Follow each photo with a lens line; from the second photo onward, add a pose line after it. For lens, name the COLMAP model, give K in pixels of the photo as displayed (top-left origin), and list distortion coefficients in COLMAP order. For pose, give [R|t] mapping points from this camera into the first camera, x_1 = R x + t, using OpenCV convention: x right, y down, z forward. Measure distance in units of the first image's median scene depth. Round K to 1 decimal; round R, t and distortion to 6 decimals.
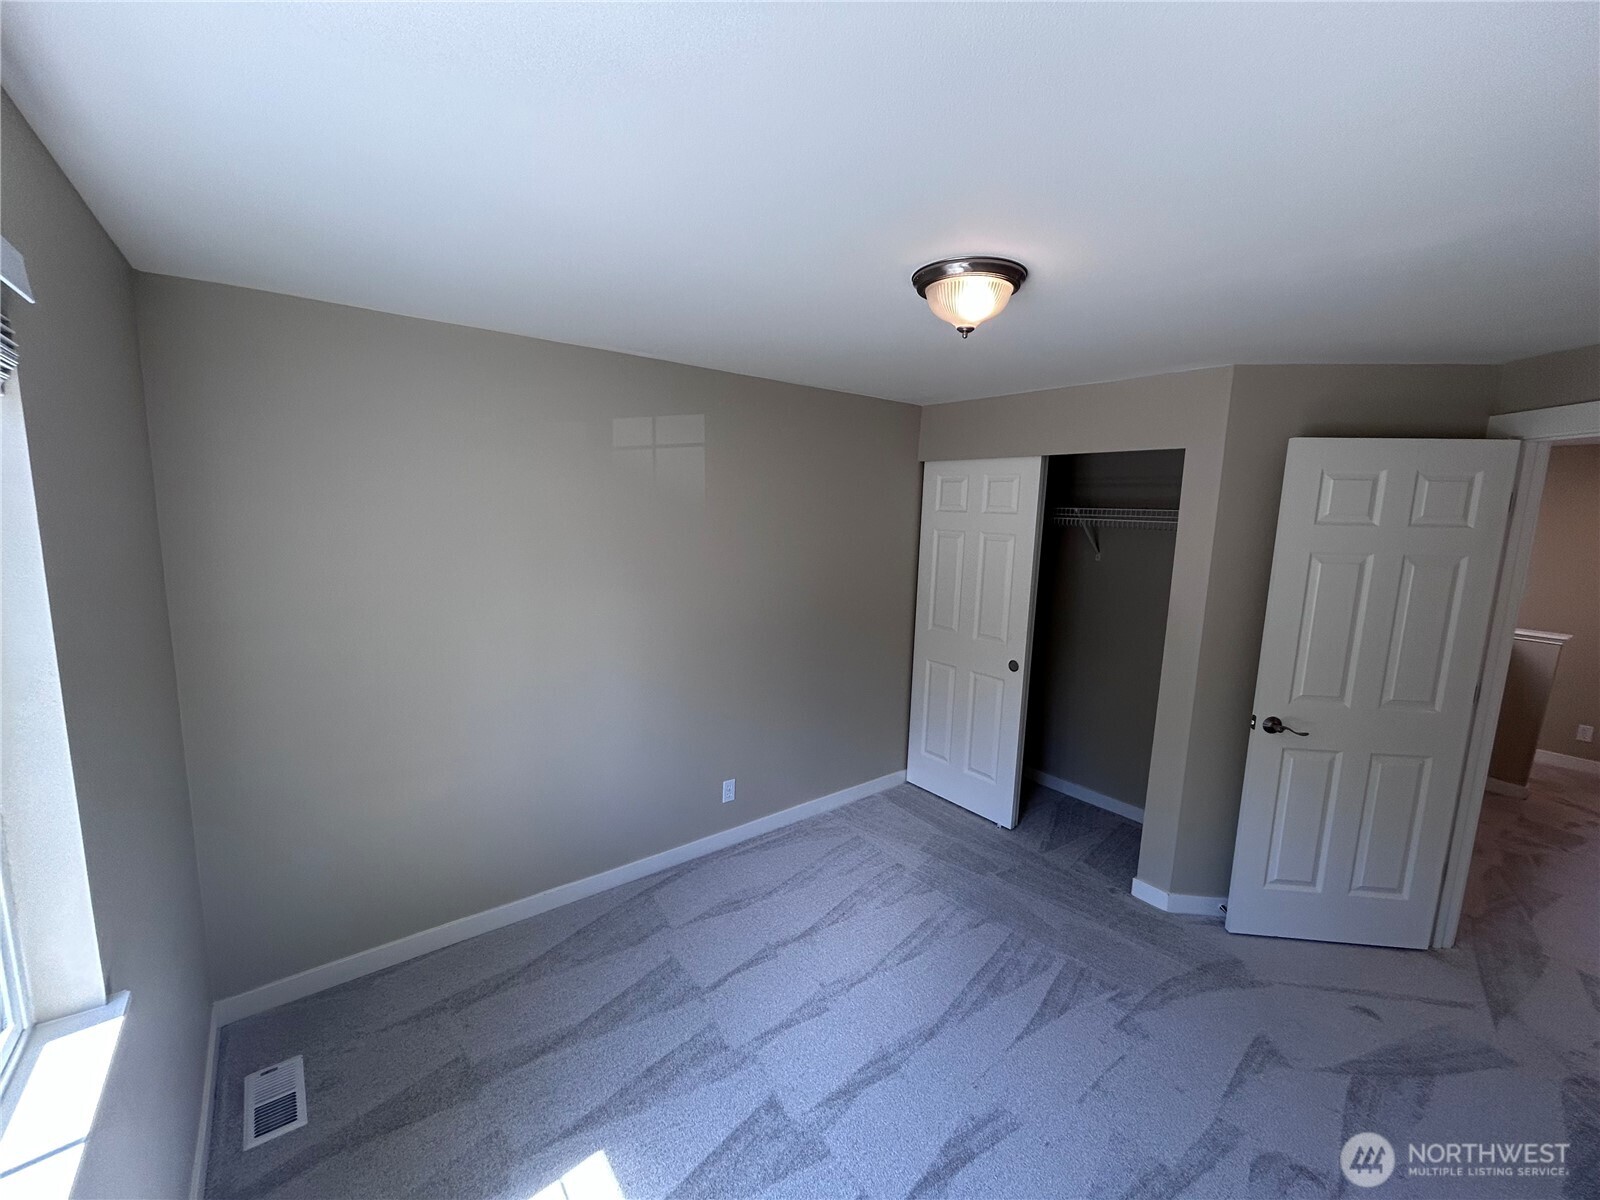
lens RADIAL K [[647.7, 0, 800.0], [0, 647.7, 600.0], [0, 0, 1]] dist [0.000887, 0.000122]
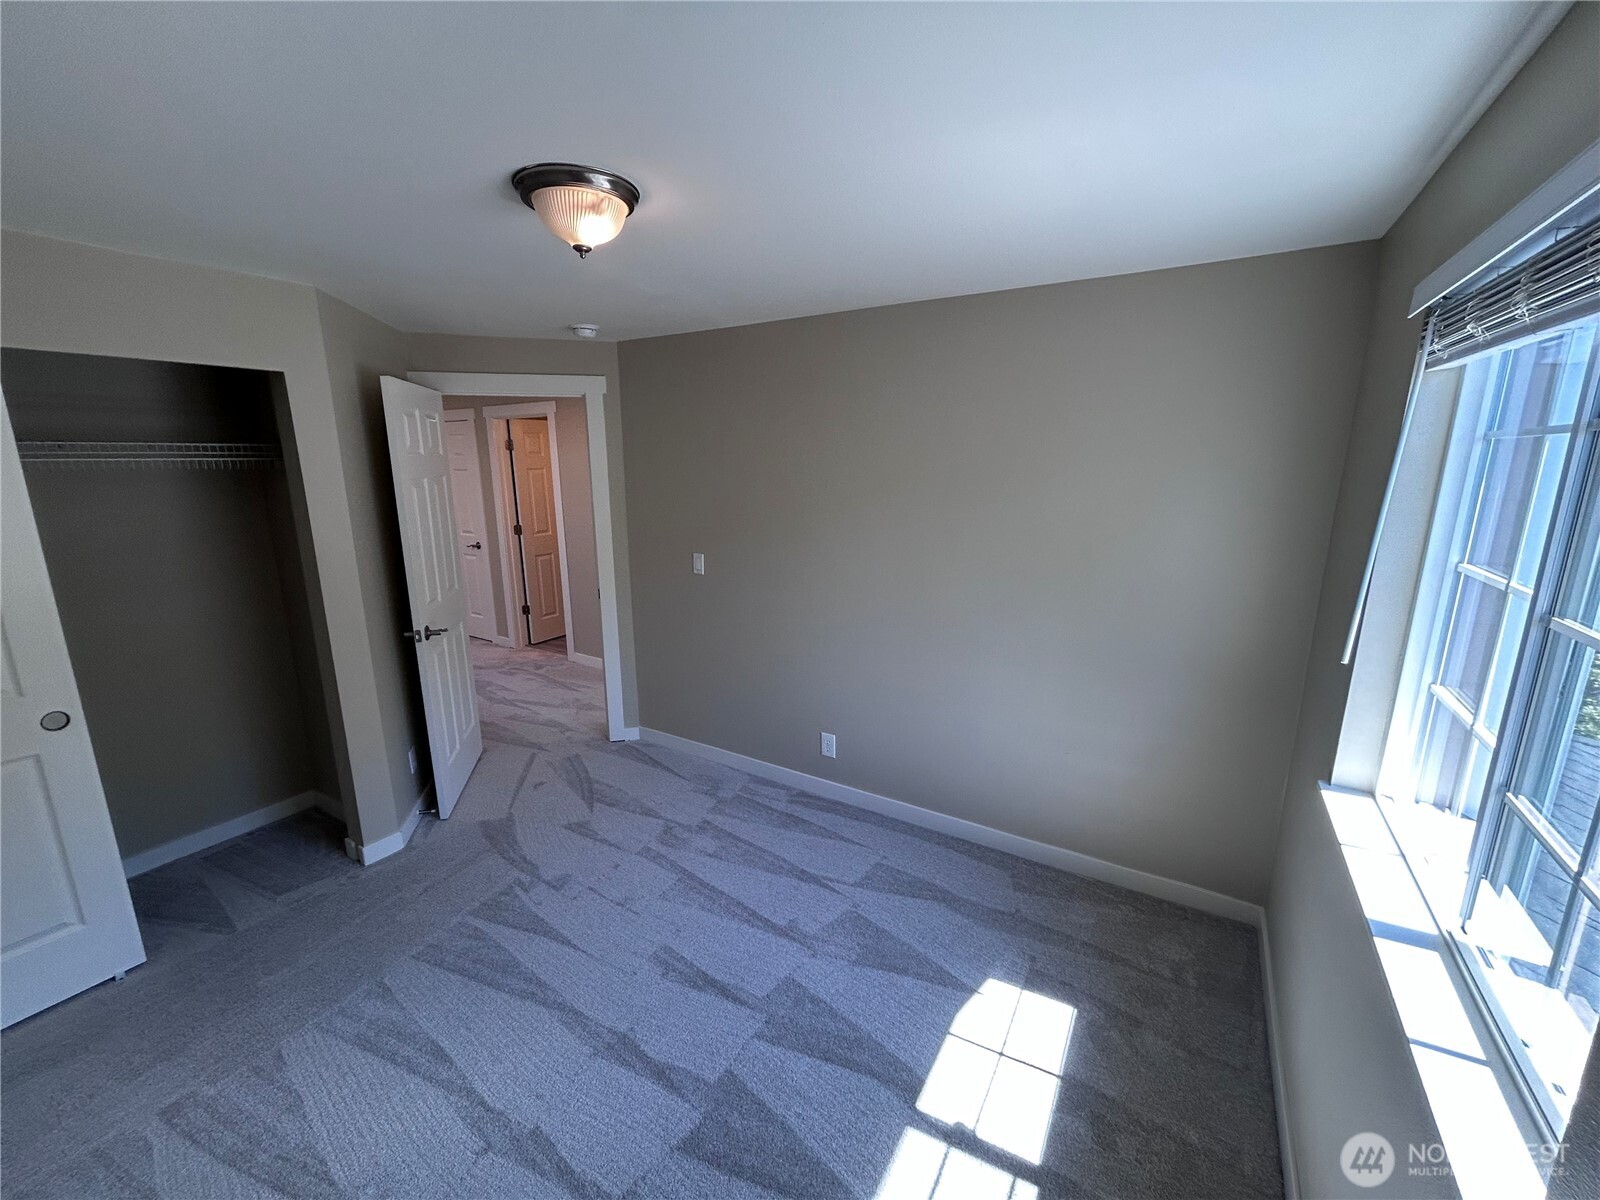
lens RADIAL K [[647.7, 0, 800.0], [0, 647.7, 600.0], [0, 0, 1]] dist [0.000887, 0.000122]
pose [[-0.342089, -0.231462, 0.910714, -0.595890], [0.126386, 0.949048, 0.288678, -0.124146], [-0.931129, 0.213855, -0.295405, 0.798670]]
